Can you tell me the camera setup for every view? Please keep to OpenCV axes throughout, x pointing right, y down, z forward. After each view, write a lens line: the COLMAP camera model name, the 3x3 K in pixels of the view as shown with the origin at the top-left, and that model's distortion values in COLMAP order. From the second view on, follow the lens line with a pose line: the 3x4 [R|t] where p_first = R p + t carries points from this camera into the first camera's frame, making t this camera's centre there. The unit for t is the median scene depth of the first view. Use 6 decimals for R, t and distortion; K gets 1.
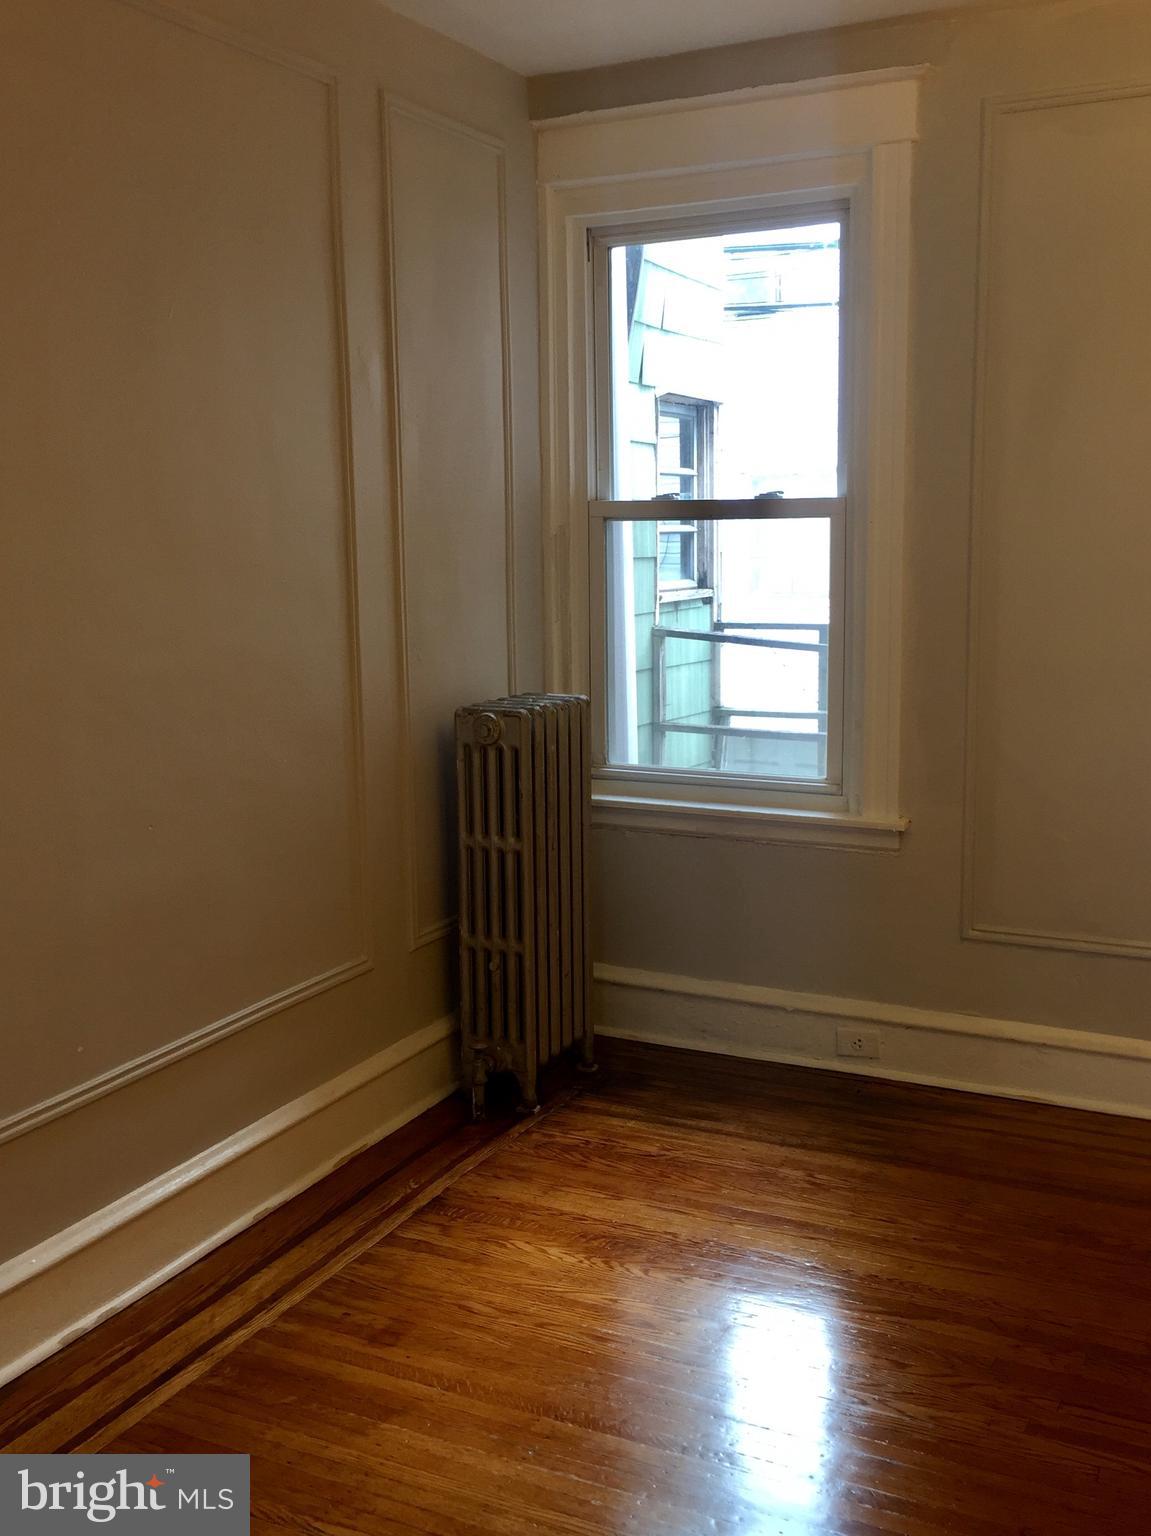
lens RADIAL K [[1537.1, 0, 579.1], [0, 1537.1, 771.8], [0, 0, 1]] dist [0.044442, 0.000000]
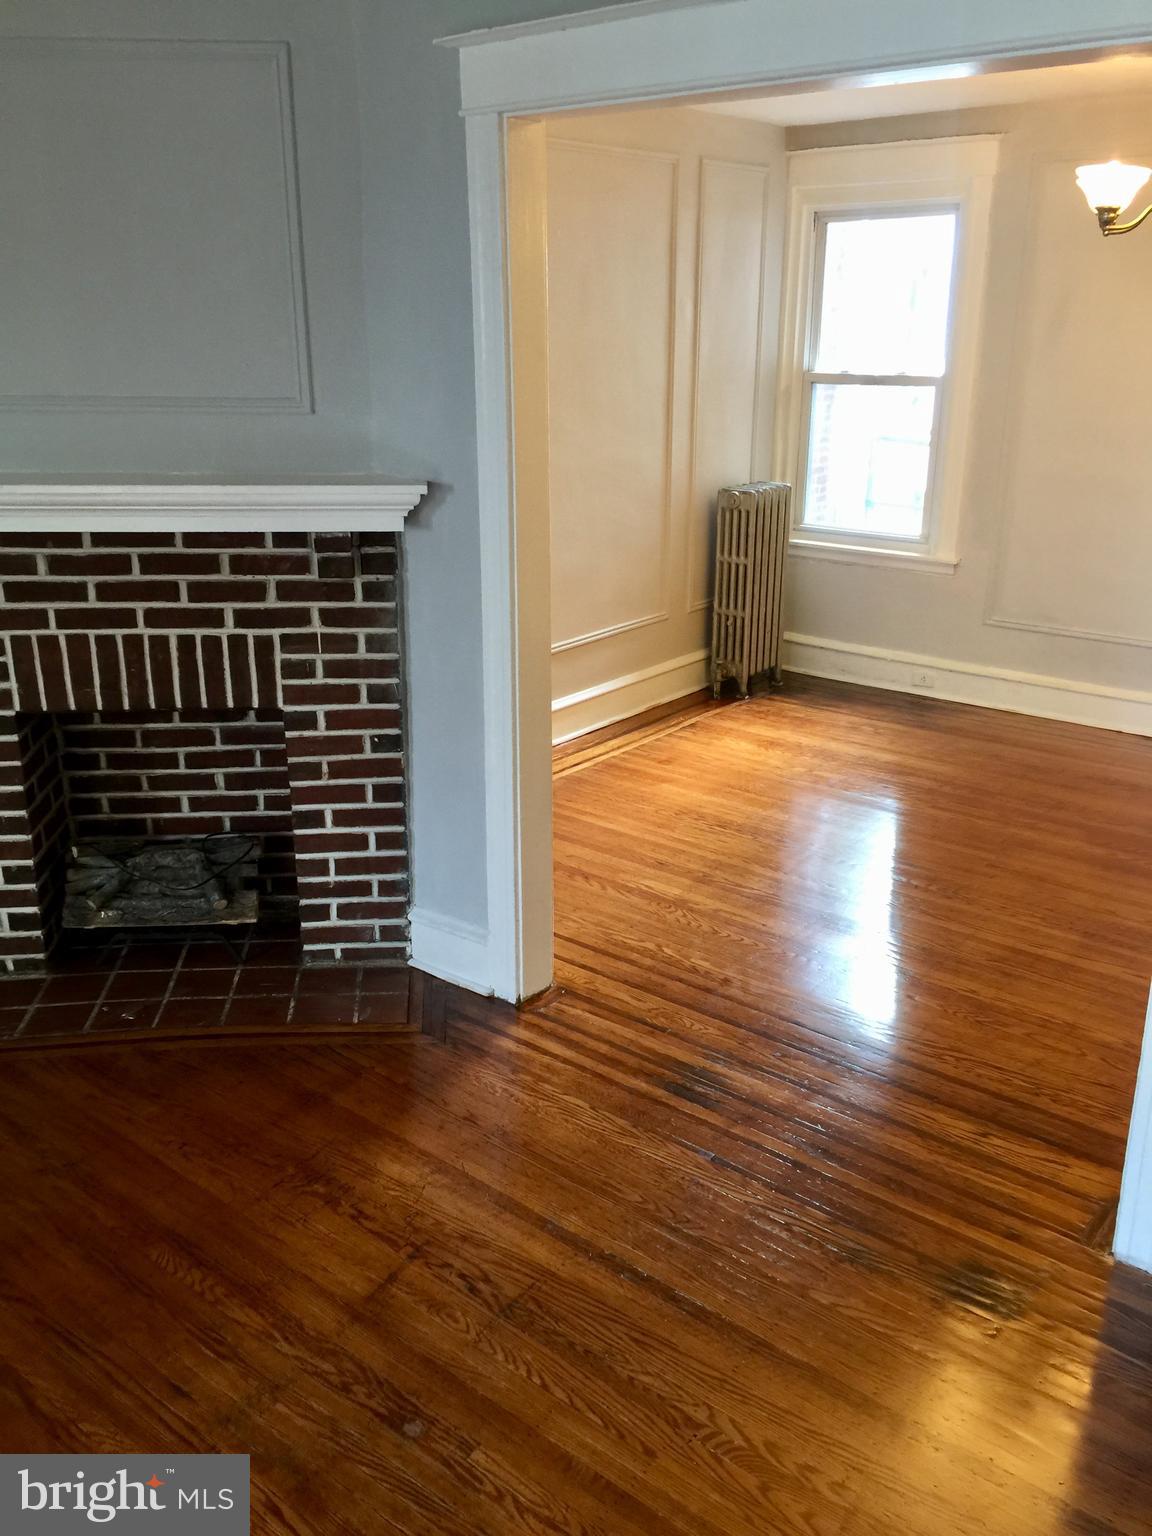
lens RADIAL K [[1314.7, 0, 570.9], [0, 1314.7, 767.8], [0, 0, 1]] dist [0.063237, -0.065276]
pose [[0.976117, 0.080812, -0.201656, 0.101992], [-0.045262, 0.983519, 0.175047, 0.022498], [0.212478, -0.161739, 0.963688, -0.703489]]
